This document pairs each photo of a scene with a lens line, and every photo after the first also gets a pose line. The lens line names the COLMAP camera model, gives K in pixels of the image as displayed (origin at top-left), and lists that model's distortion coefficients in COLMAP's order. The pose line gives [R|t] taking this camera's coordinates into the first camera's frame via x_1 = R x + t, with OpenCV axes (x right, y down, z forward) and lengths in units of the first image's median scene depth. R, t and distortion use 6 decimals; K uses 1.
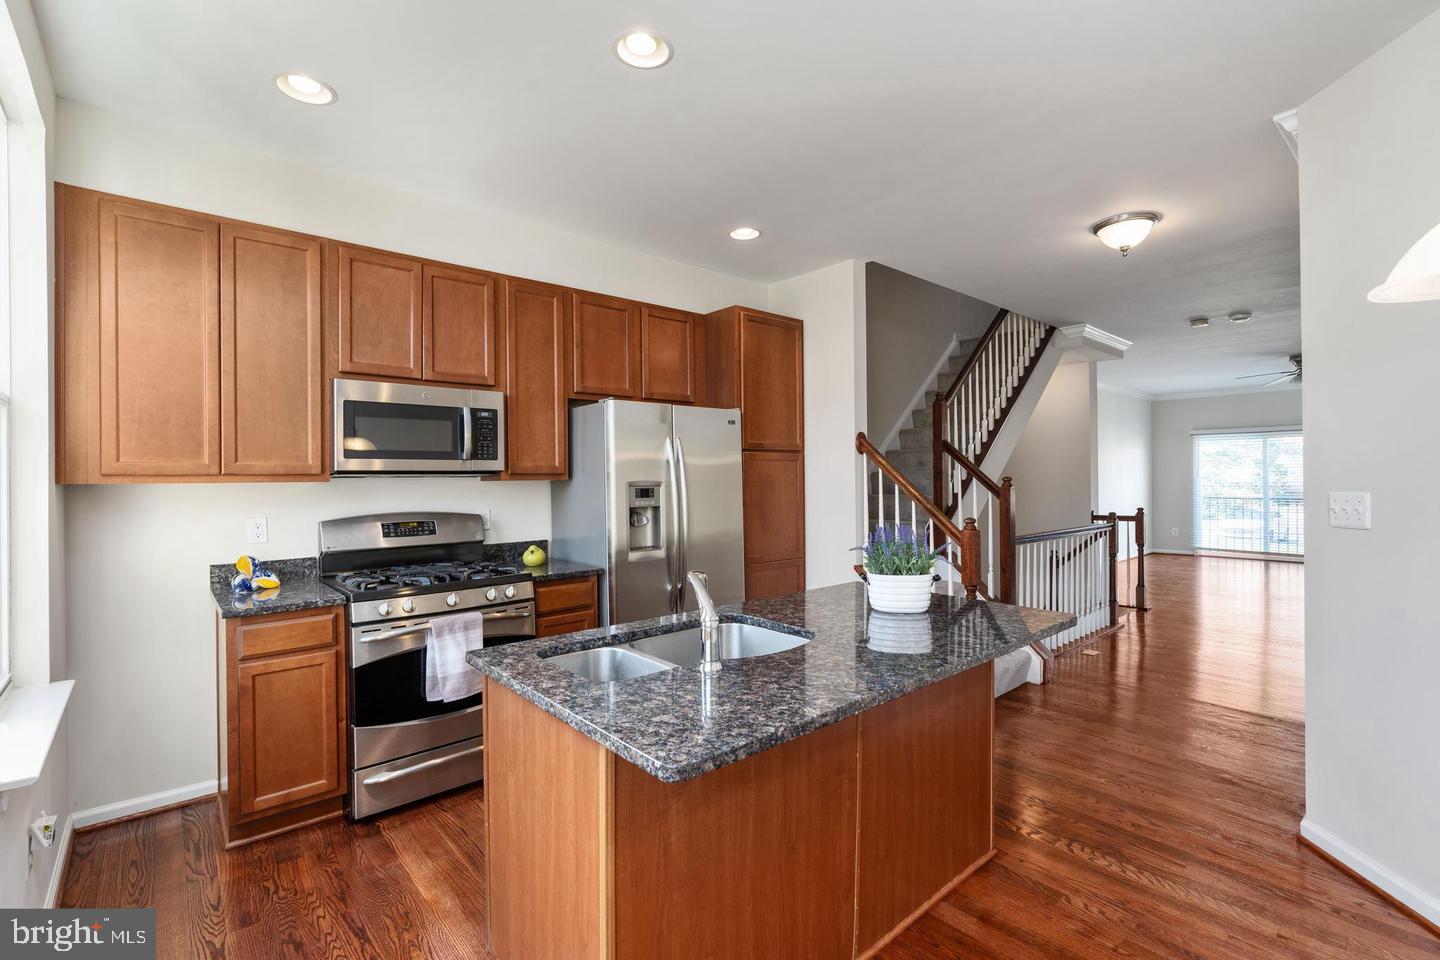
lens RADIAL K [[648.4, 0, 723.6], [0, 648.4, 474.6], [0, 0, 1]] dist [-0.020773, 0.007831]
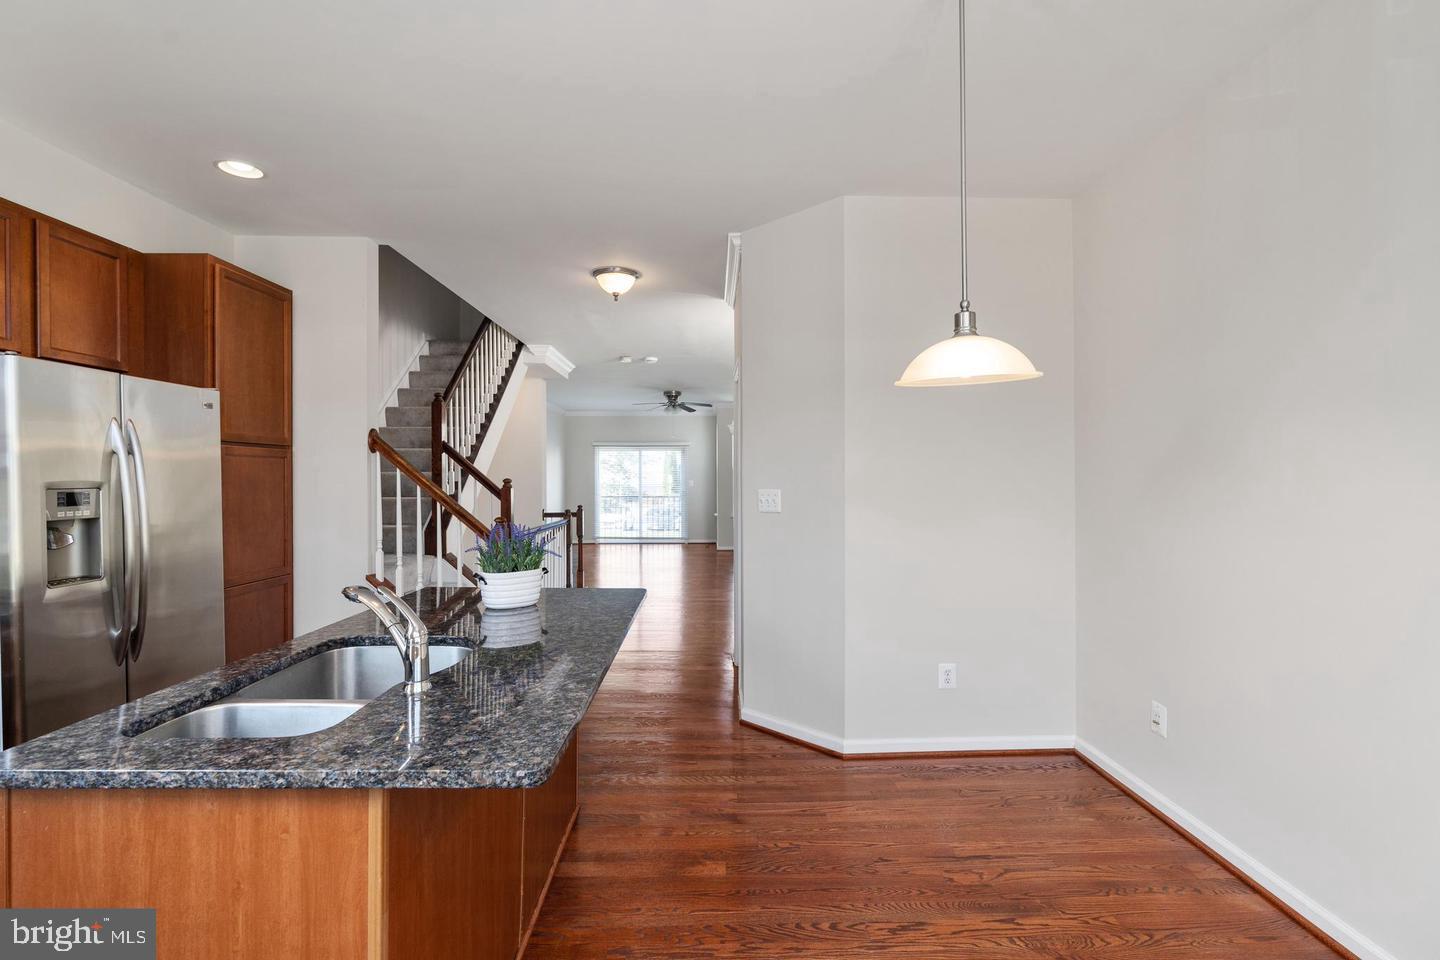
lens RADIAL K [[648.4, 0, 723.6], [0, 648.4, 474.6], [0, 0, 1]] dist [-0.020773, 0.007831]
pose [[0.639466, 0.011298, 0.768736, -0.215974], [-0.008528, 0.999935, -0.007602, 0.002359], [-0.768772, -0.001694, 0.639520, 0.050112]]
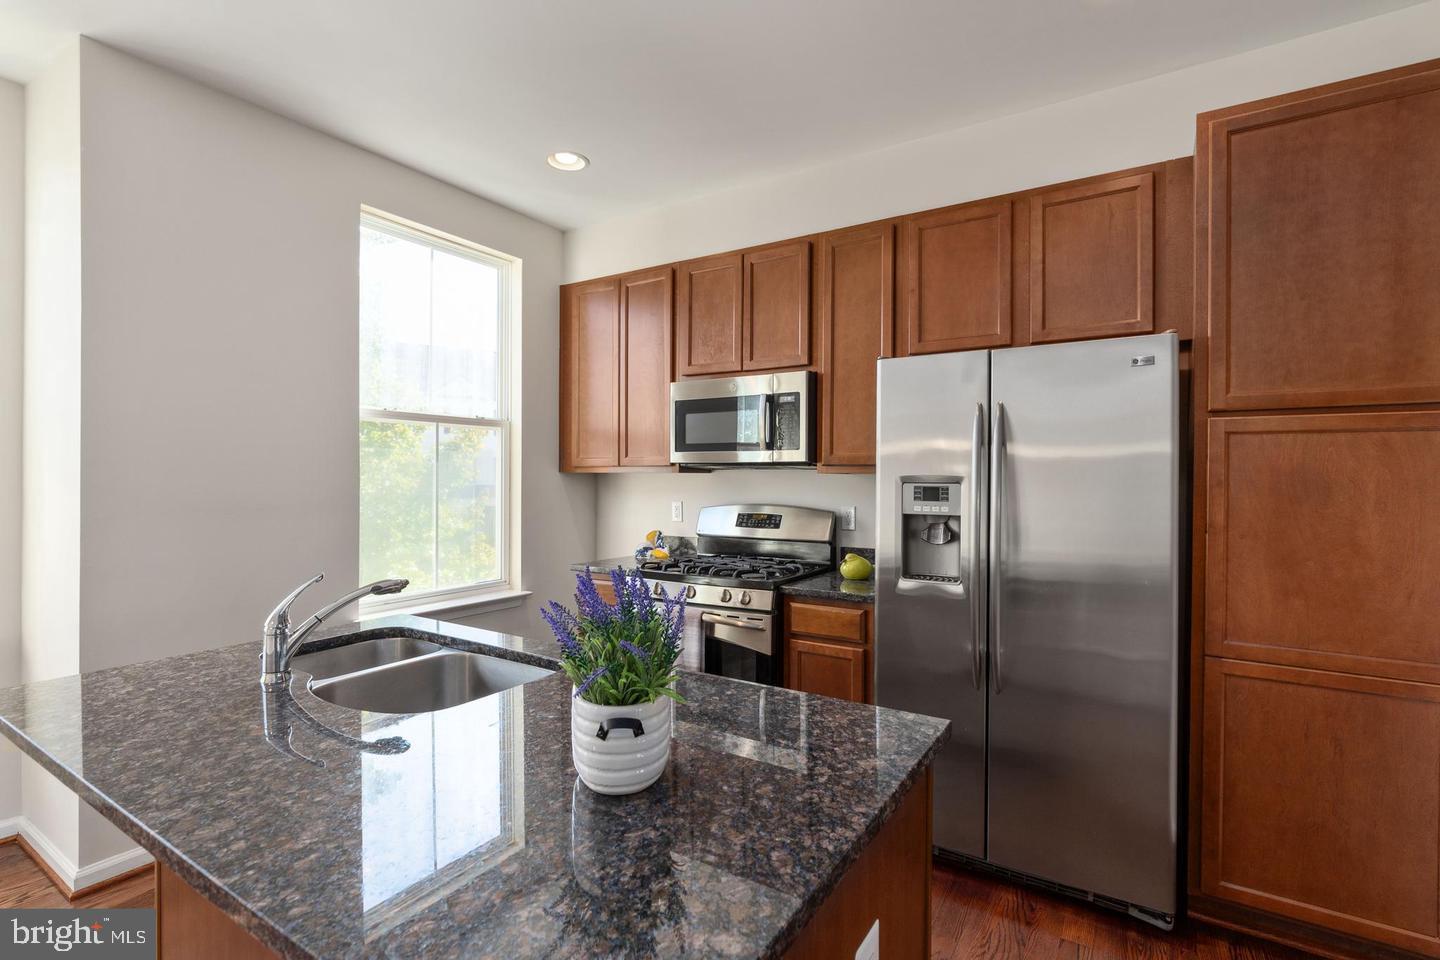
lens RADIAL K [[677.7, 0, 738.1], [0, 677.7, 479.2], [0, 0, 1]] dist [-0.002679, 0.000252]
pose [[0.288875, 0.013381, -0.957273, 0.508429], [-0.002546, 0.999910, 0.013209, 0.005687], [0.957363, -0.001379, 0.288883, 0.653960]]
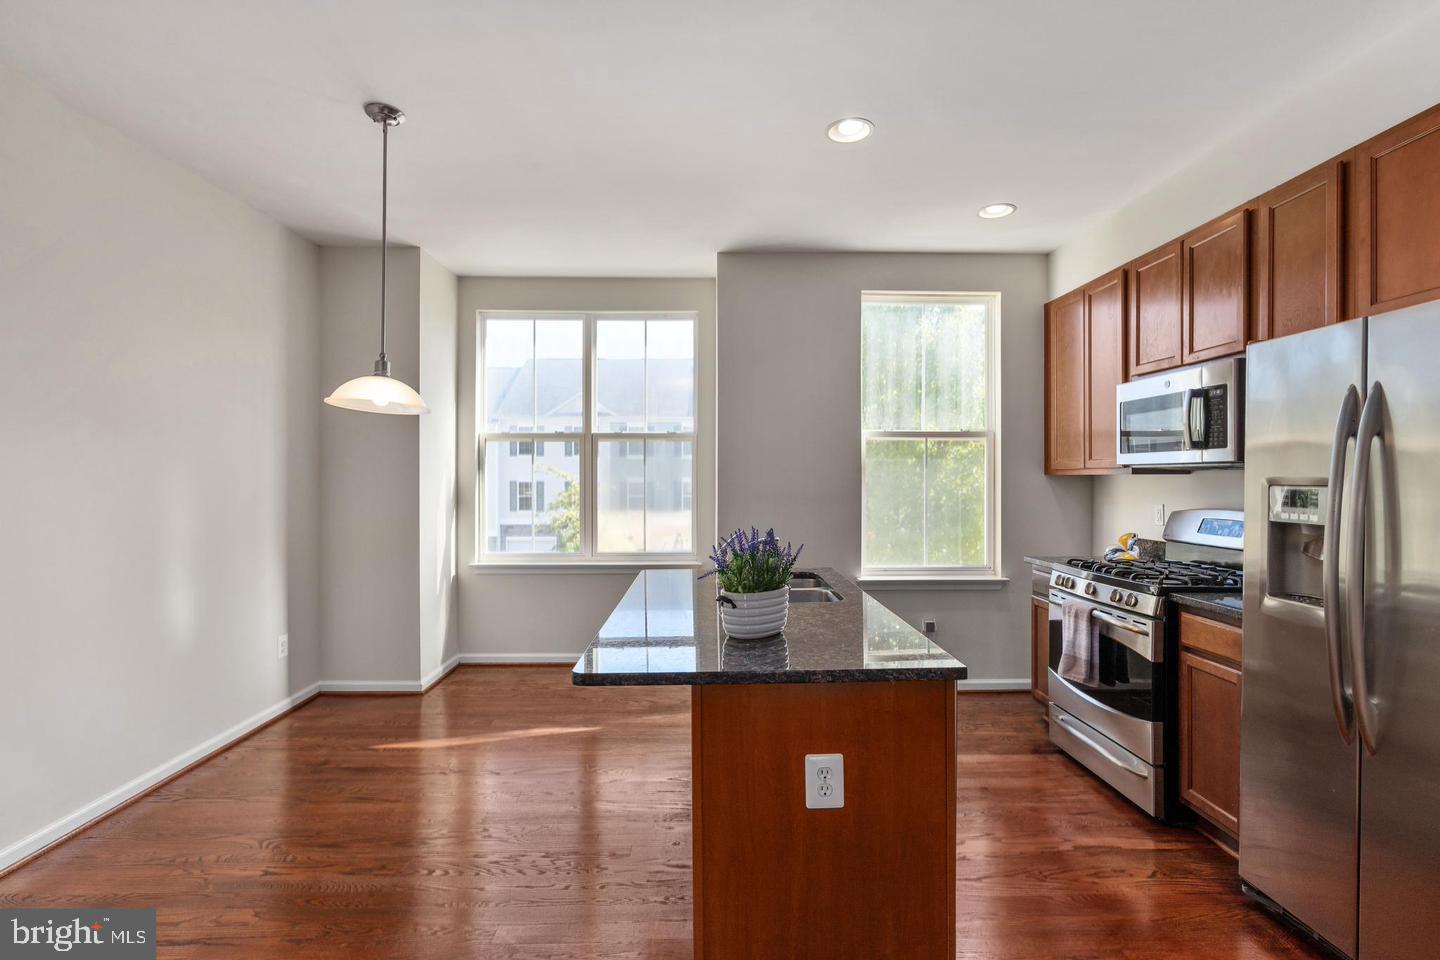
lens RADIAL K [[677.7, 0, 738.1], [0, 677.7, 479.2], [0, 0, 1]] dist [-0.002679, 0.000252]
pose [[-0.628105, 0.010049, -0.778064, 0.663478], [0.006916, 0.999949, 0.007332, 0.005047], [0.778098, -0.000776, -0.628143, 1.053767]]
